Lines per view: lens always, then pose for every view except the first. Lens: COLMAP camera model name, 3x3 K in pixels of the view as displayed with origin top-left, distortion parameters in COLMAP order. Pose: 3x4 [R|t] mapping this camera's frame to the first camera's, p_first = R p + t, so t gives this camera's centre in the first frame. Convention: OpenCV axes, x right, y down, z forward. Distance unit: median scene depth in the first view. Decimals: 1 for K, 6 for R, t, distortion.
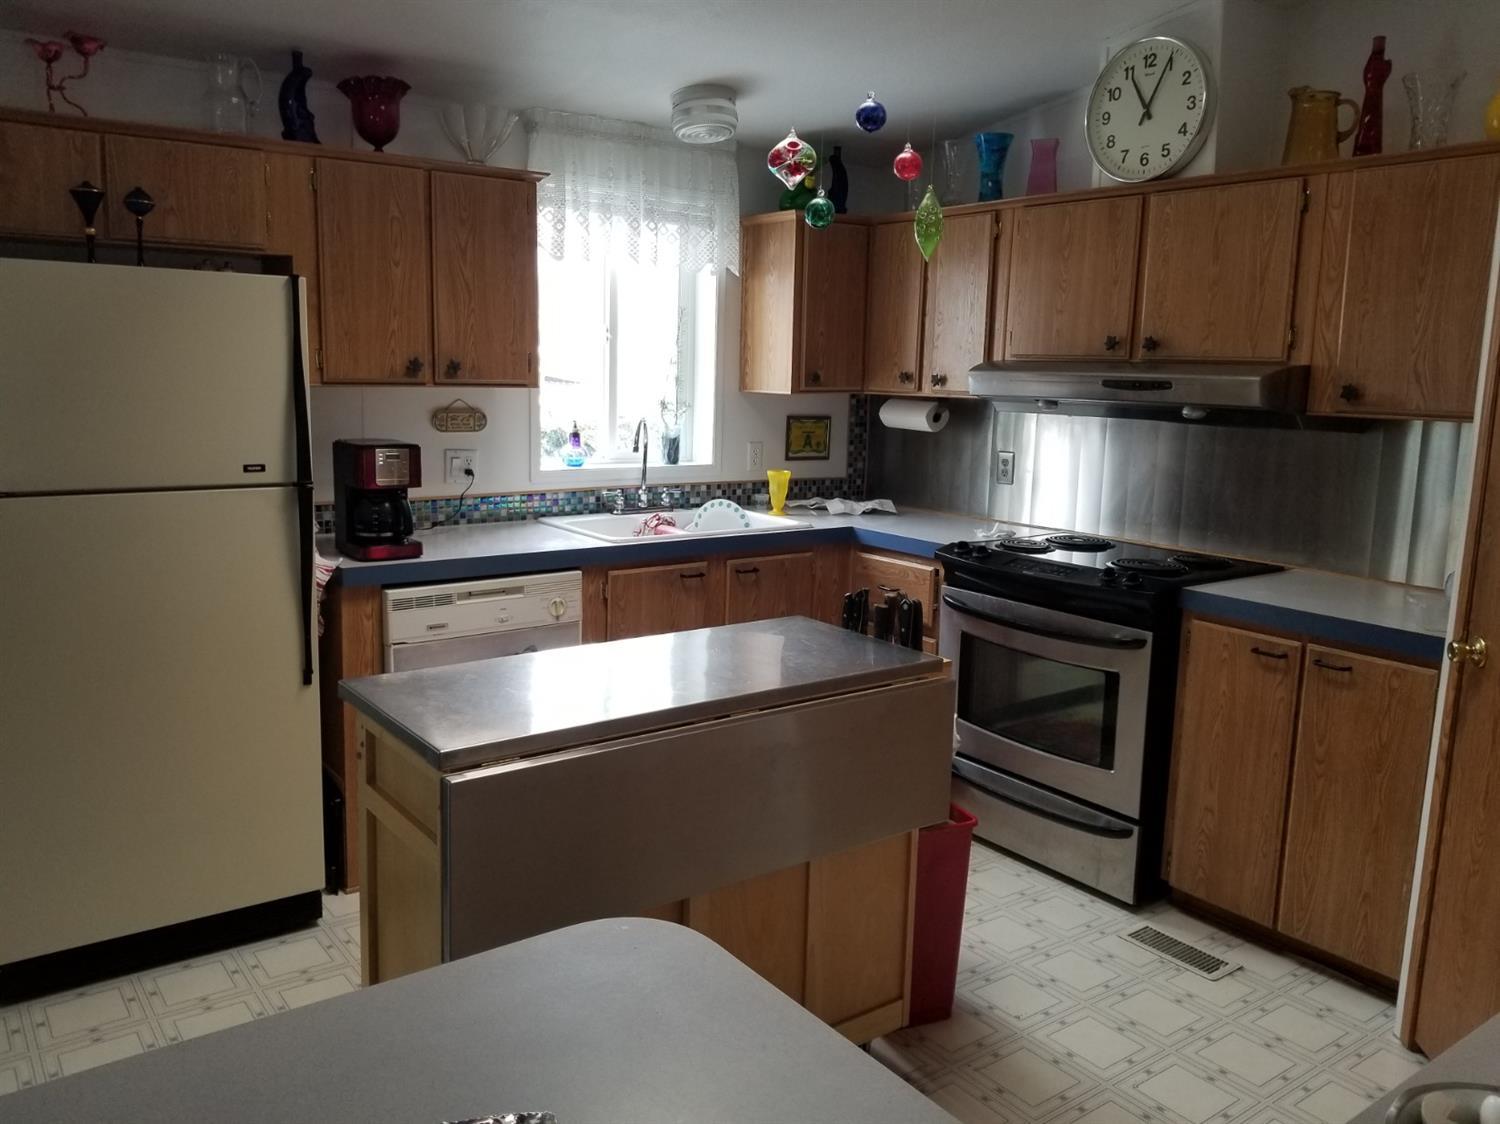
lens RADIAL K [[1171.5, 0, 740.9], [0, 1171.5, 540.8], [0, 0, 1]] dist [0.079115, -0.174585]
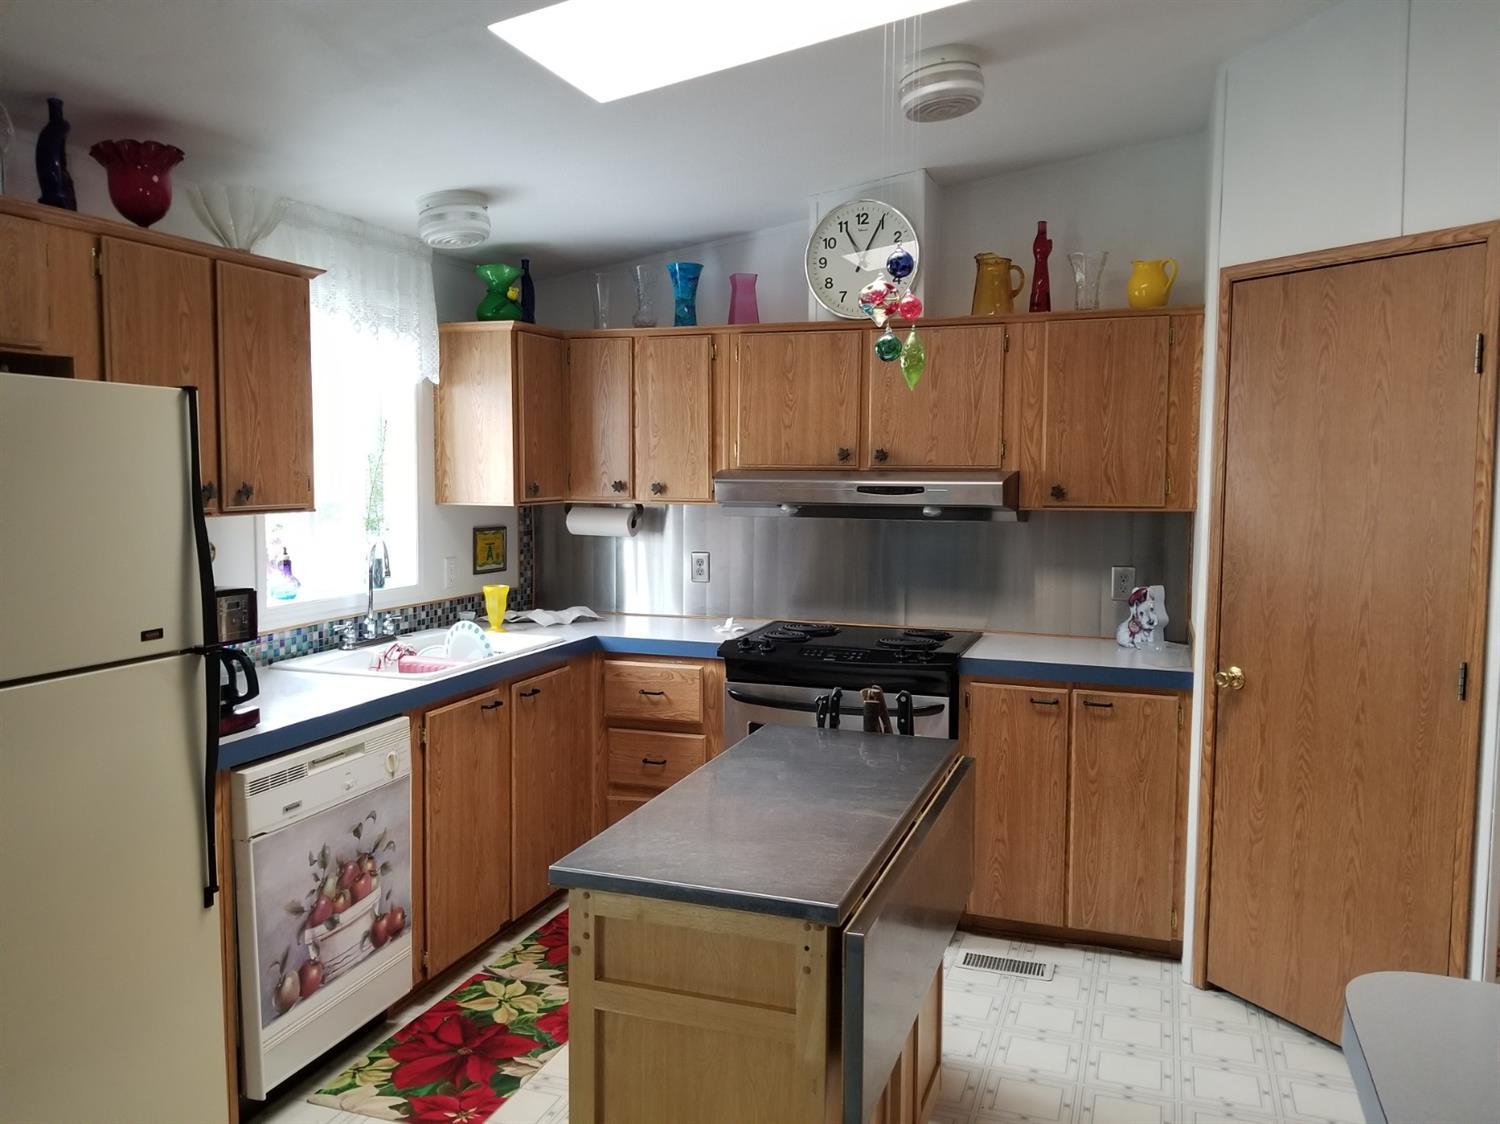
lens RADIAL K [[1171.5, 0, 740.9], [0, 1171.5, 540.8], [0, 0, 1]] dist [0.079115, -0.174585]
pose [[0.819515, -0.054320, 0.570477, -0.438127], [0.098833, 0.993978, -0.047334, -0.039377], [-0.564470, 0.095173, 0.819948, 0.124659]]
